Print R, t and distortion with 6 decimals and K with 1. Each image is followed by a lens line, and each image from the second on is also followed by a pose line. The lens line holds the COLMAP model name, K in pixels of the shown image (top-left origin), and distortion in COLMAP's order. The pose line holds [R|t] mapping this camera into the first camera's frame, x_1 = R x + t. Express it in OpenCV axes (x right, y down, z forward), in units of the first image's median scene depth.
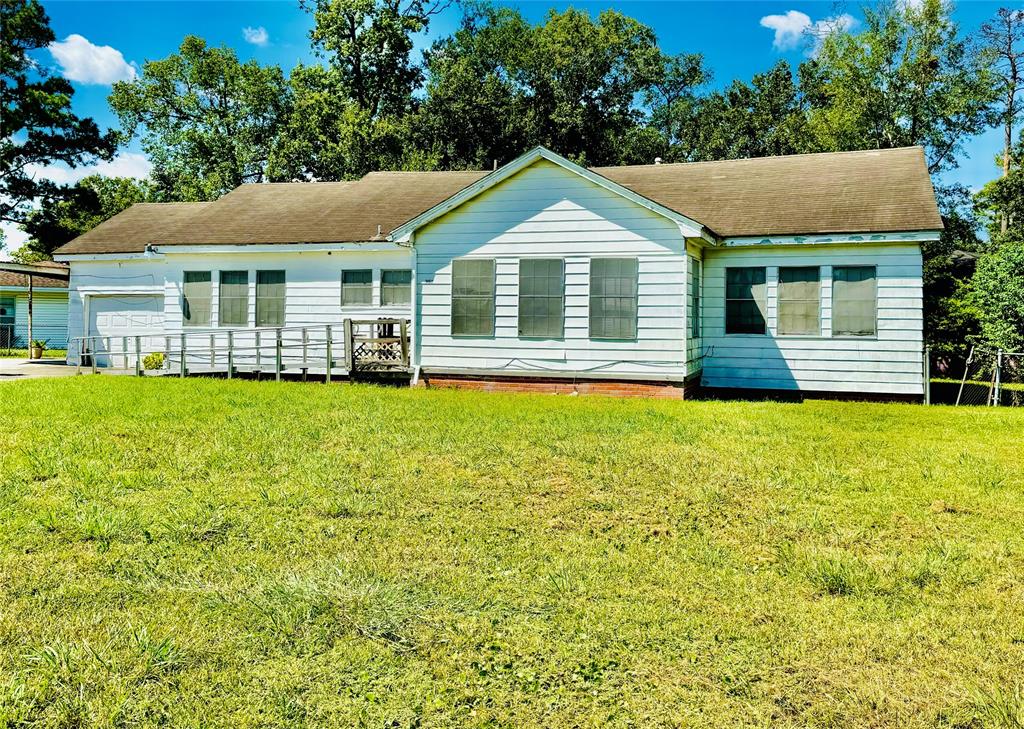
lens RADIAL K [[980.6, 0, 511.1], [0, 980.6, 317.9], [0, 0, 1]] dist [0.183012, -0.396435]
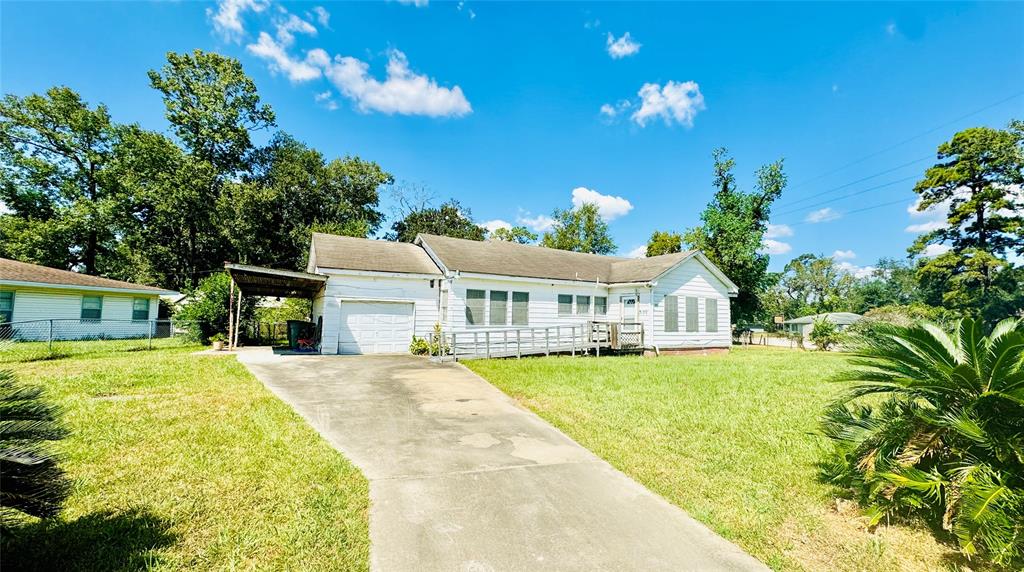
lens RADIAL K [[401.9, 0, 513.3], [0, 401.9, 291.3], [0, 0, 1]] dist [0.000304, -0.000019]
pose [[0.667453, 0.051432, 0.742873, -0.912584], [-0.016364, 0.998384, -0.054420, -0.013828], [-0.744472, 0.024166, 0.667216, 0.636403]]
